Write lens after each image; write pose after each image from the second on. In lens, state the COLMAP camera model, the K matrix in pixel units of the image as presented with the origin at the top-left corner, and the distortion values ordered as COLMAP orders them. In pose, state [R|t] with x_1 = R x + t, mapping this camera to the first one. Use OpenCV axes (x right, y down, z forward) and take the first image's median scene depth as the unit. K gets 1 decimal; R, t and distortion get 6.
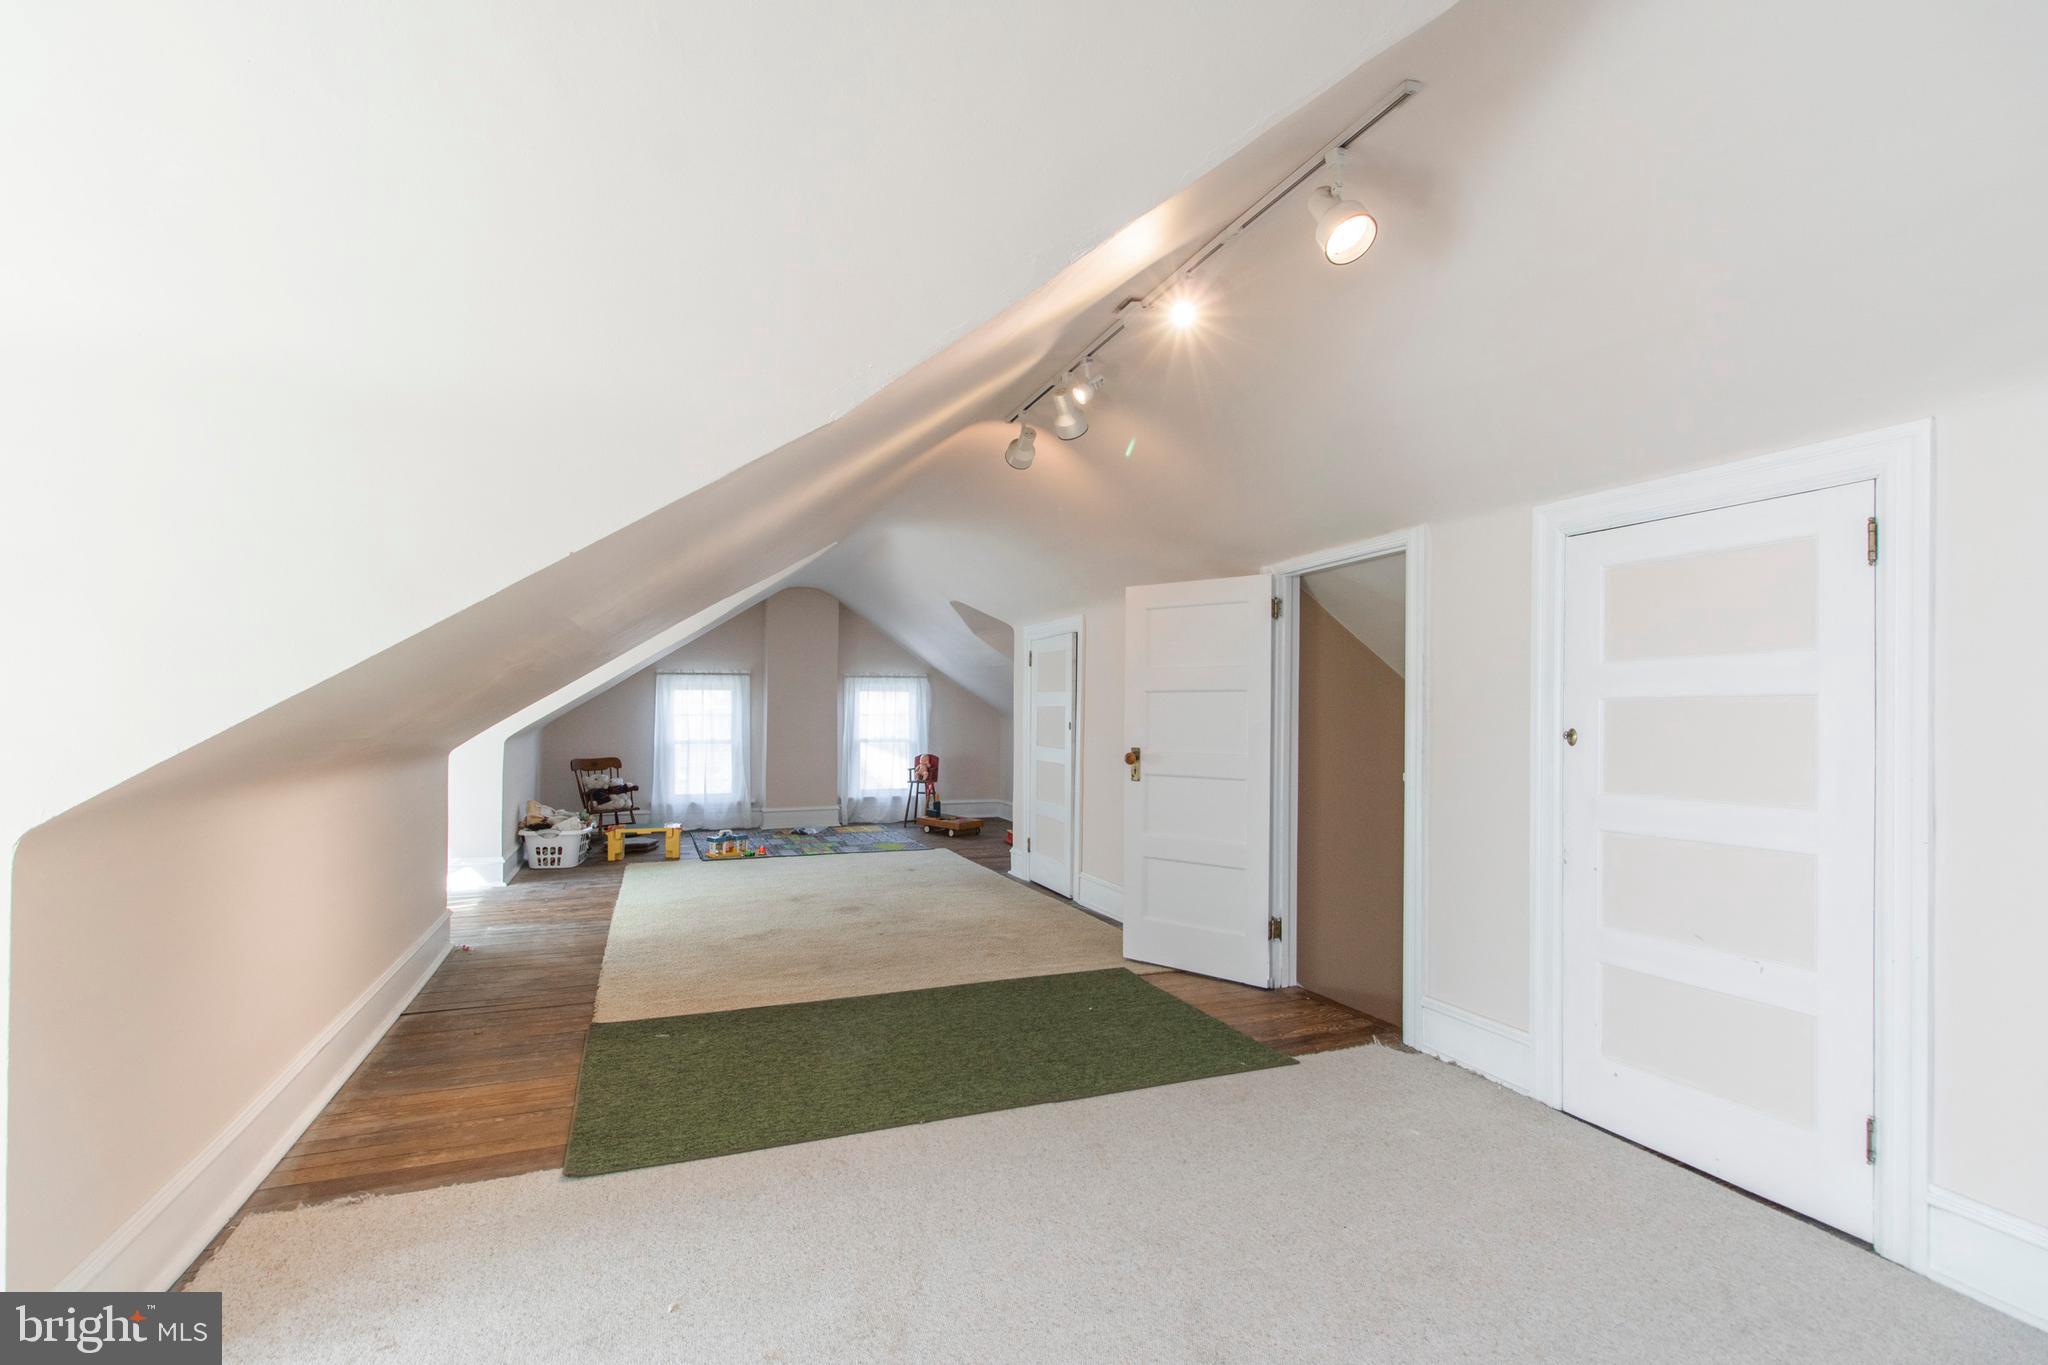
lens RADIAL K [[939.6, 0, 1071.0], [0, 939.6, 719.6], [0, 0, 1]] dist [0.004407, 0.000189]
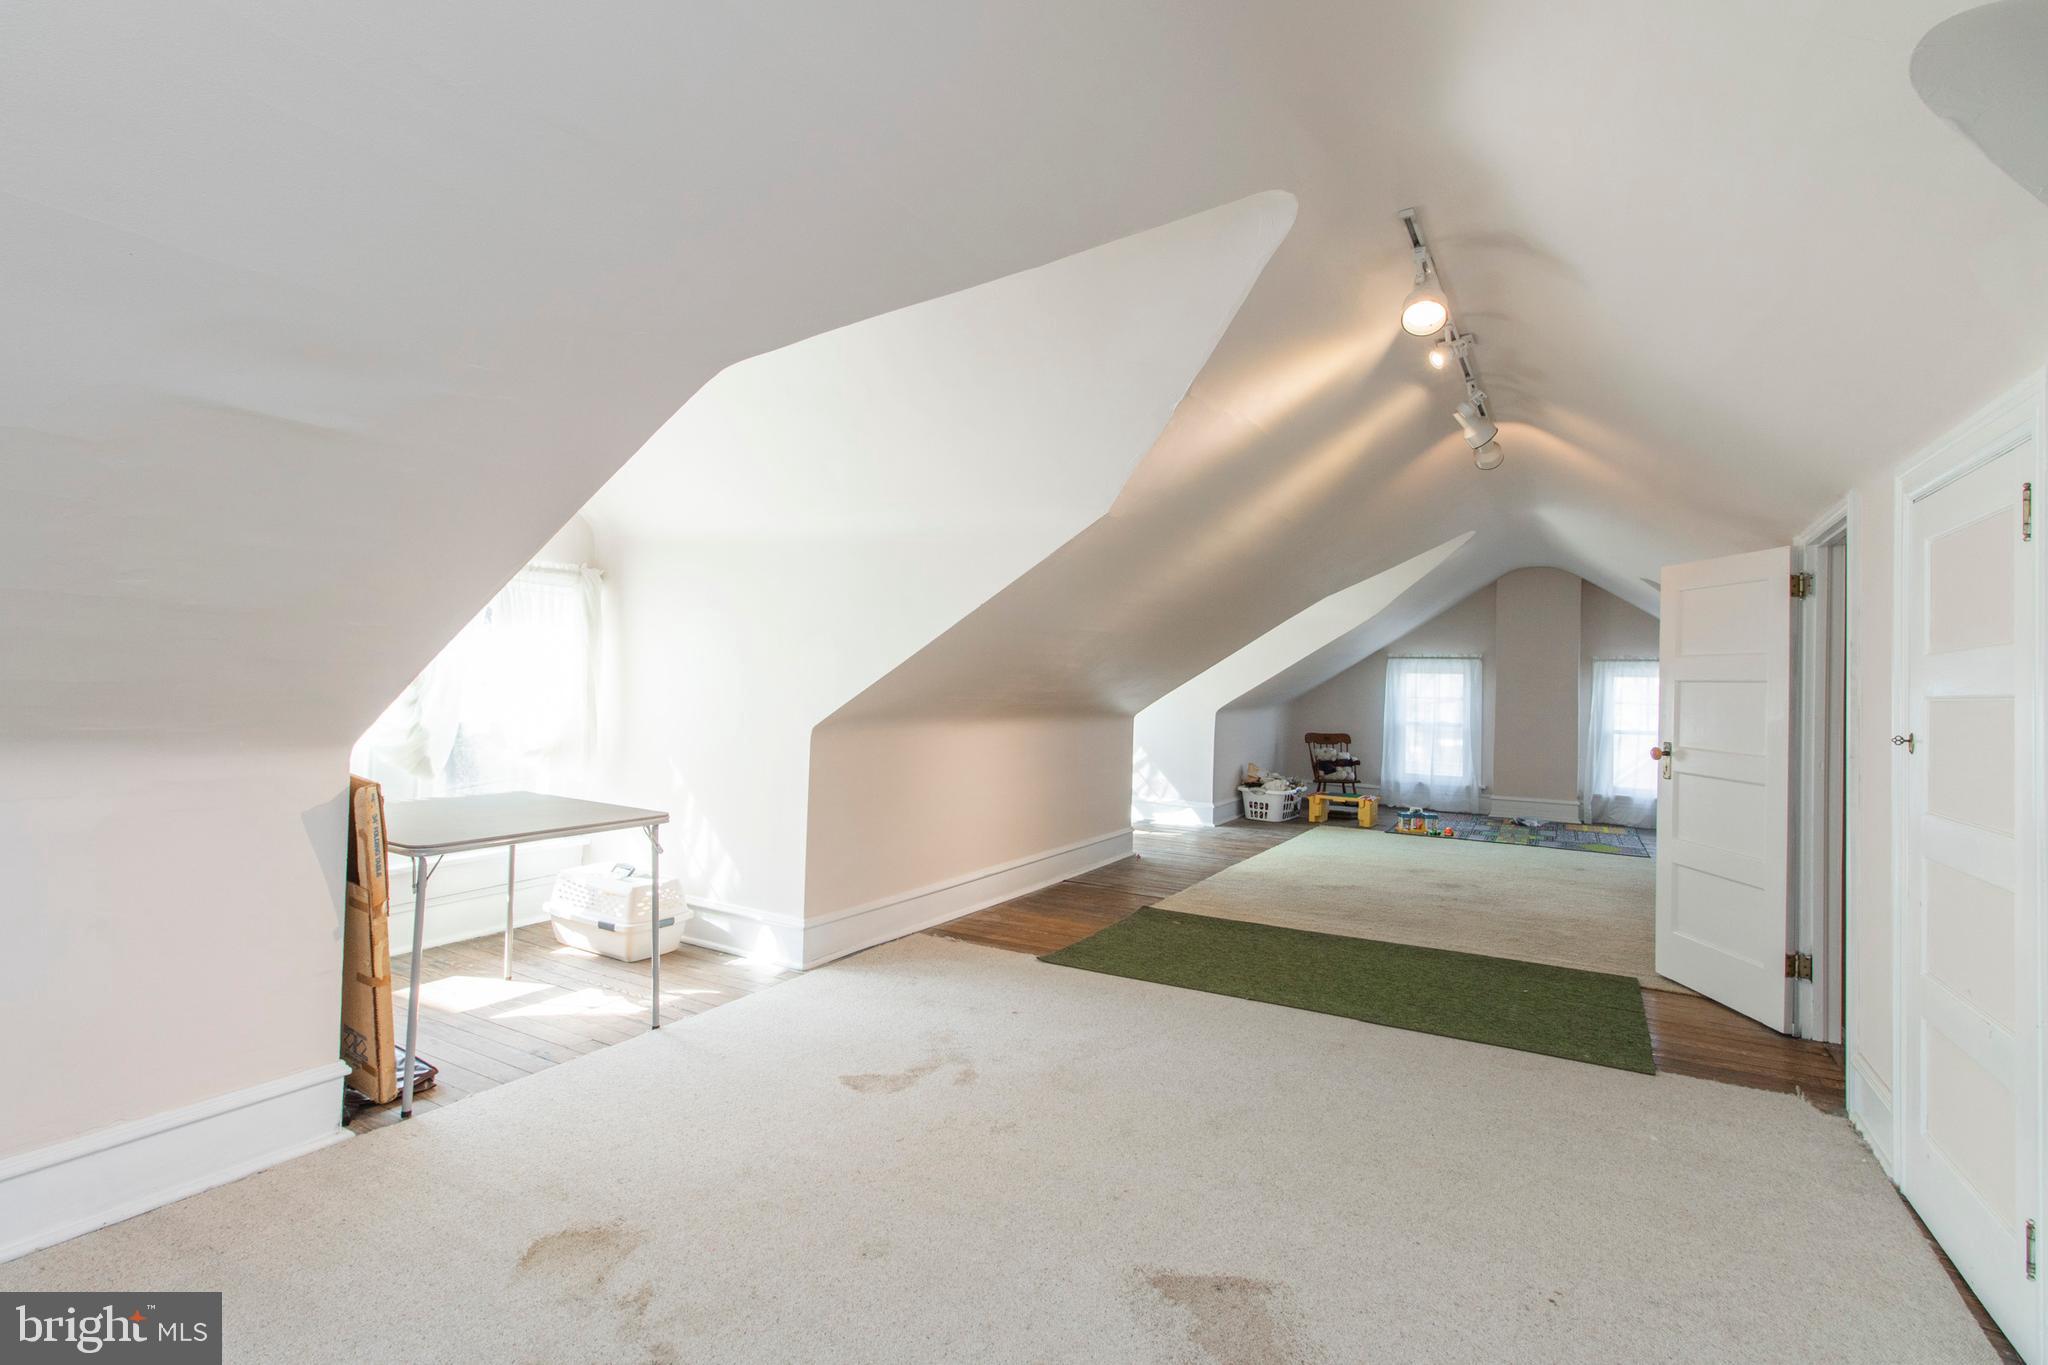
lens RADIAL K [[939.6, 0, 1017.2], [0, 939.6, 680.4], [0, 0, 1]] dist [0.004407, 0.000189]
pose [[0.655748, 0.014882, -0.754833, 0.105598], [-0.032710, 0.999427, -0.008711, -0.000618], [0.754271, 0.030402, 0.655859, -0.023757]]
